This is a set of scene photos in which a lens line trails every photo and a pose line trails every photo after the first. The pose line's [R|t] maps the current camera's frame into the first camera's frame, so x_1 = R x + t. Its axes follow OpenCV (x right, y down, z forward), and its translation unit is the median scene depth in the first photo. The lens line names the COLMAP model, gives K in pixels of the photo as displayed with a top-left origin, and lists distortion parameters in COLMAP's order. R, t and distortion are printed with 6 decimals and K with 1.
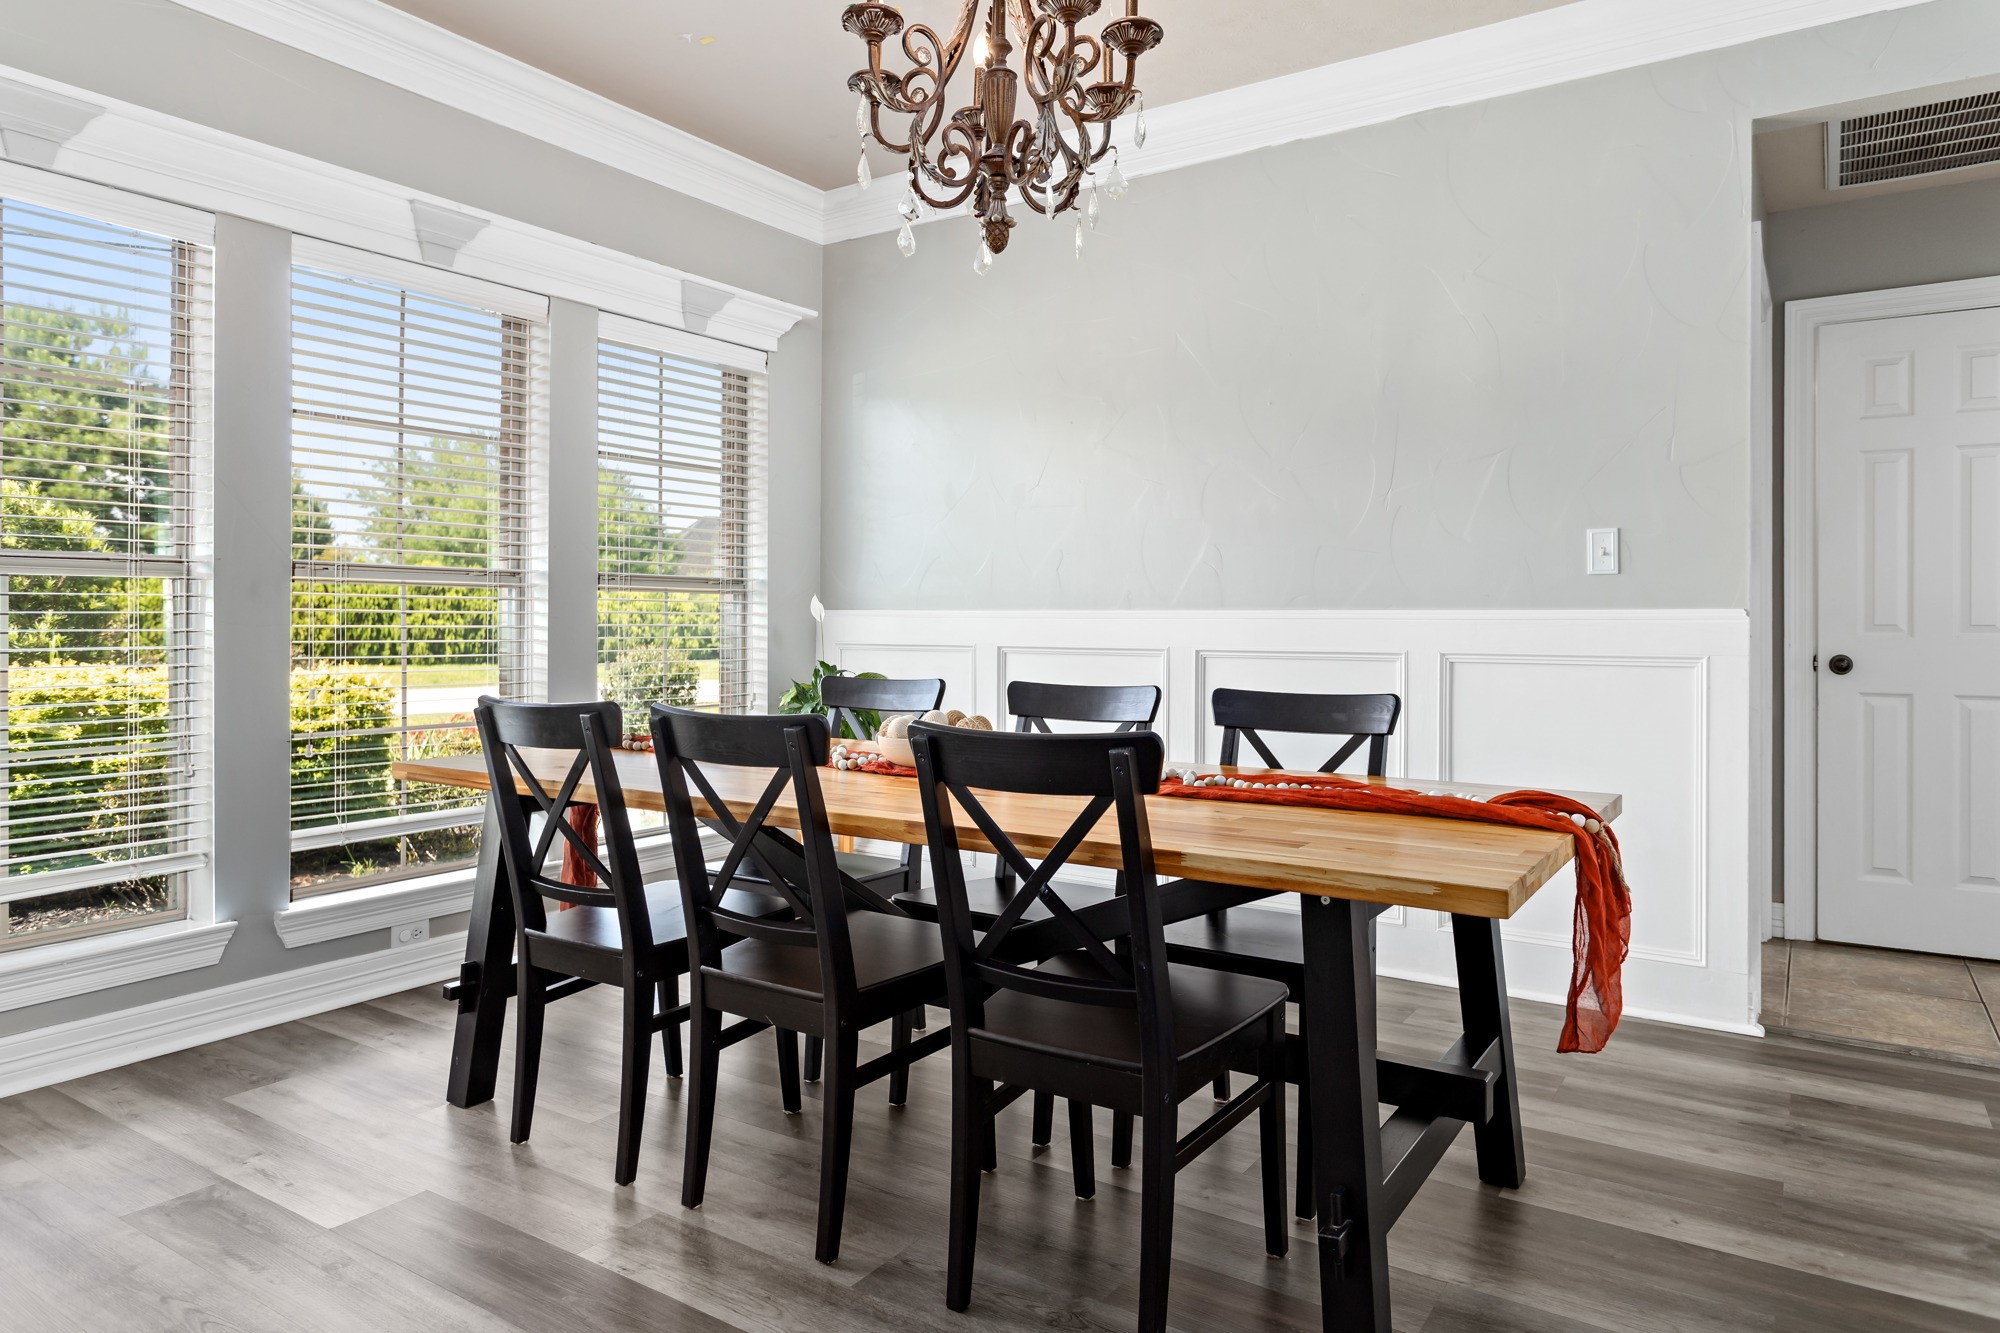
lens RADIAL K [[1234.3, 0, 1000.1], [0, 1234.3, 648.4], [0, 0, 1]] dist [-0.004536, -0.002057]
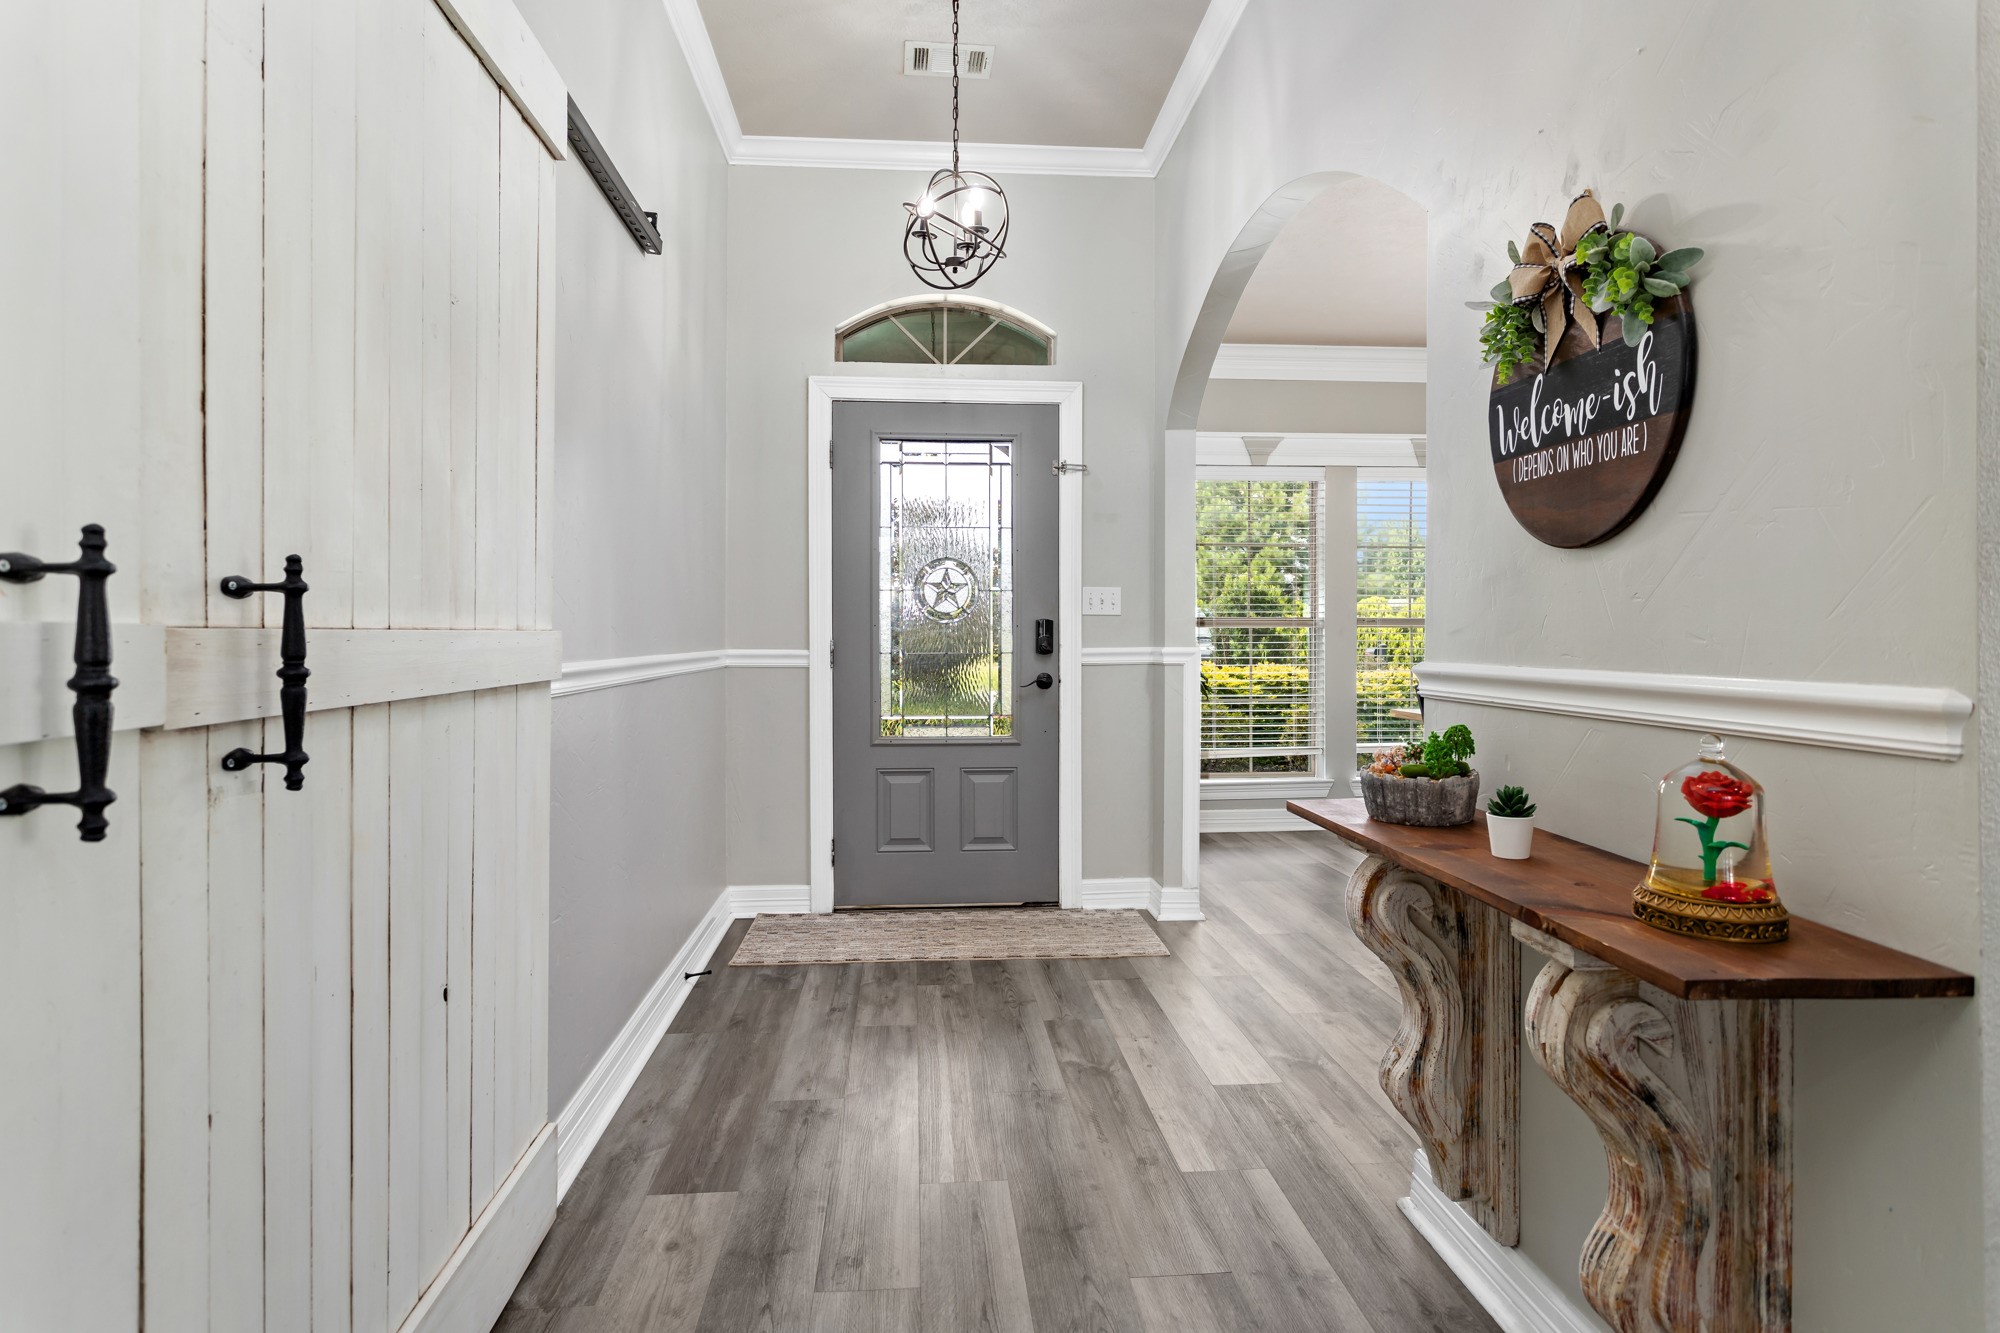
lens RADIAL K [[1070.5, 0, 999.0], [0, 1070.5, 656.0], [0, 0, 1]] dist [-0.002167, -0.000271]
pose [[0.625333, 0.000103, -0.780358, 0.451139], [-0.004852, 0.999981, -0.003757, 0.007537], [0.780343, 0.006136, 0.625322, -0.602022]]
